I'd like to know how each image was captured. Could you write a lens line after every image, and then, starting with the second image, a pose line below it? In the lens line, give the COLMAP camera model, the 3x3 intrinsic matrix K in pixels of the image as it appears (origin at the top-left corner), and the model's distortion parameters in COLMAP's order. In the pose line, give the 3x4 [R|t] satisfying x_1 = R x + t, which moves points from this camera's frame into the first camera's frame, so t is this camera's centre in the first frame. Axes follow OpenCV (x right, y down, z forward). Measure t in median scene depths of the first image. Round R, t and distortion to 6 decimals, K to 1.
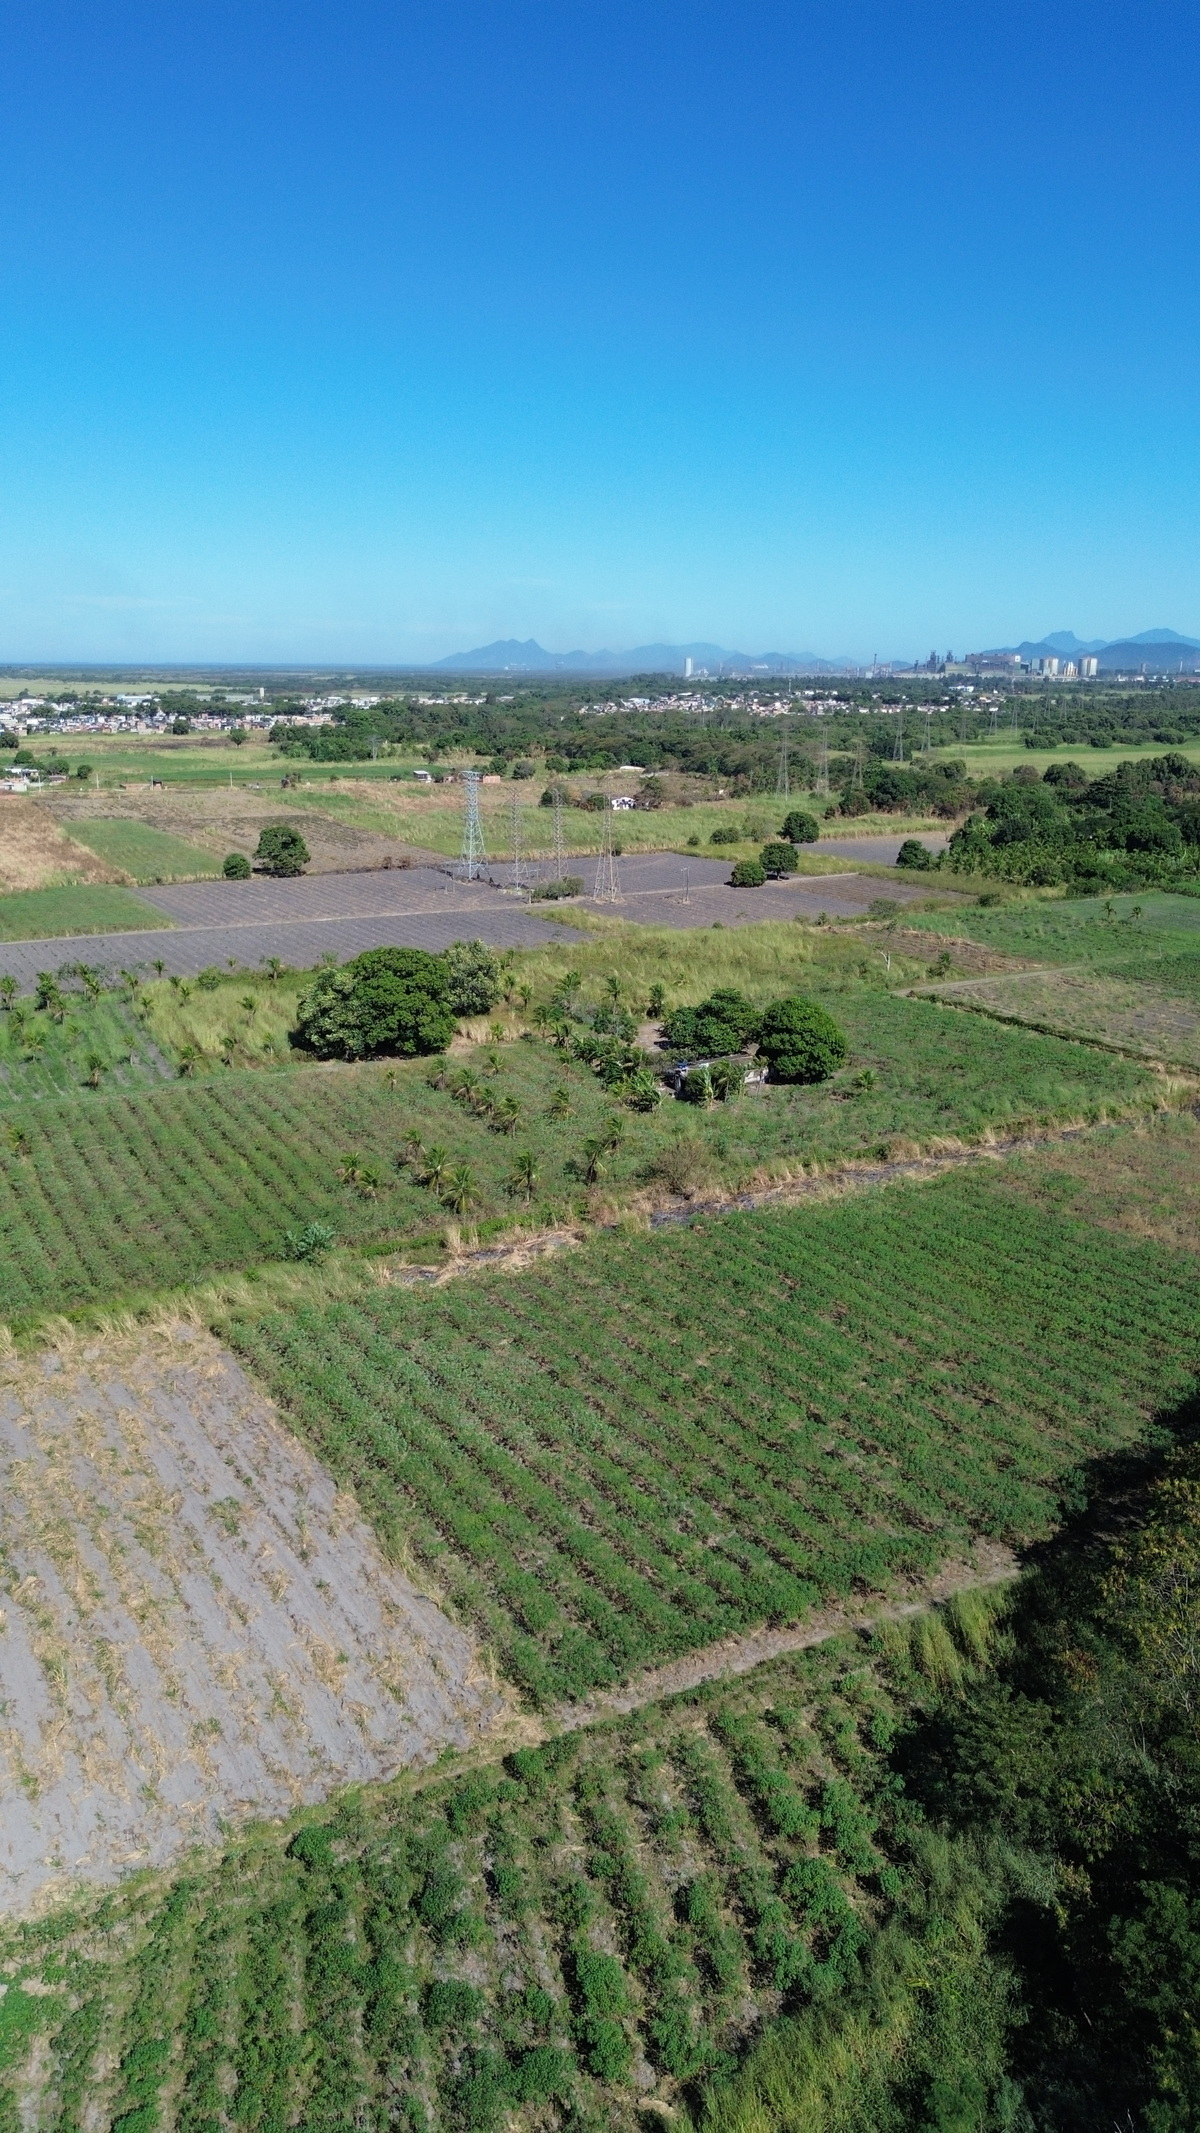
lens RADIAL K [[1505.4, 0, 605.0], [0, 1505.4, 1054.5], [0, 0, 1]] dist [0.056568, -0.055334]
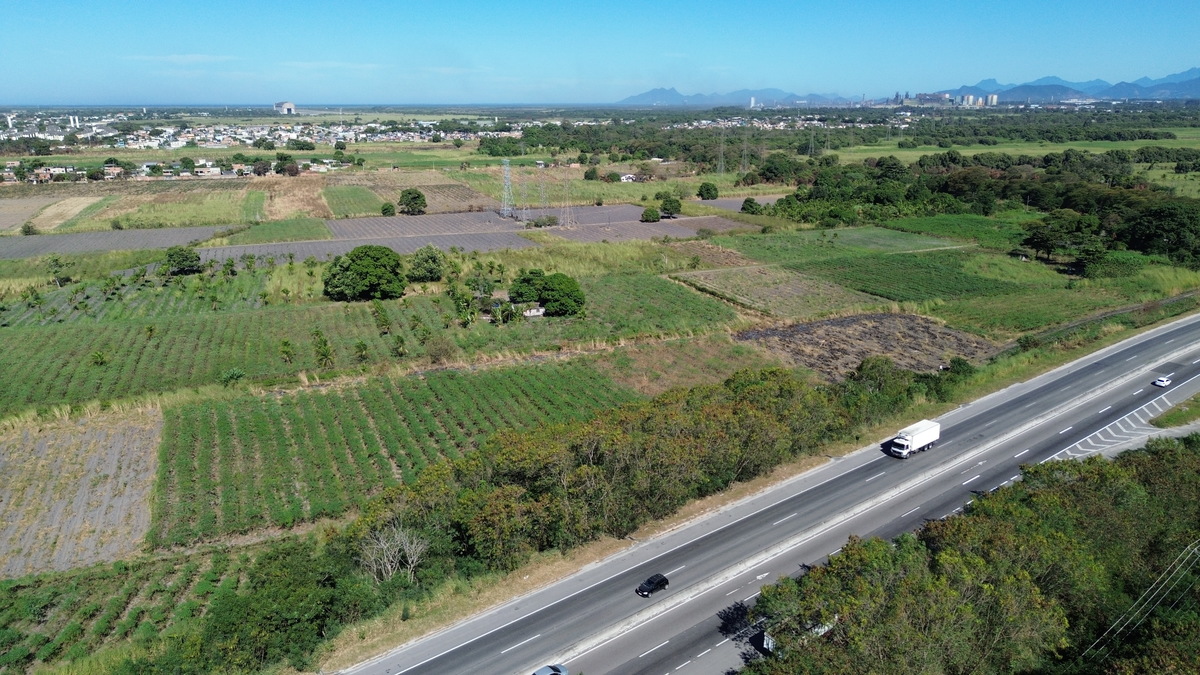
lens RADIAL K [[846.9, 0, 612.7], [0, 846.9, 333.1], [0, 0, 1]] dist [0.056568, -0.055334]
pose [[0.992358, 0.024068, -0.121026, 0.143249], [-0.022571, 0.999651, 0.013726, 0.010308], [0.121314, -0.010889, 0.992554, -0.039740]]
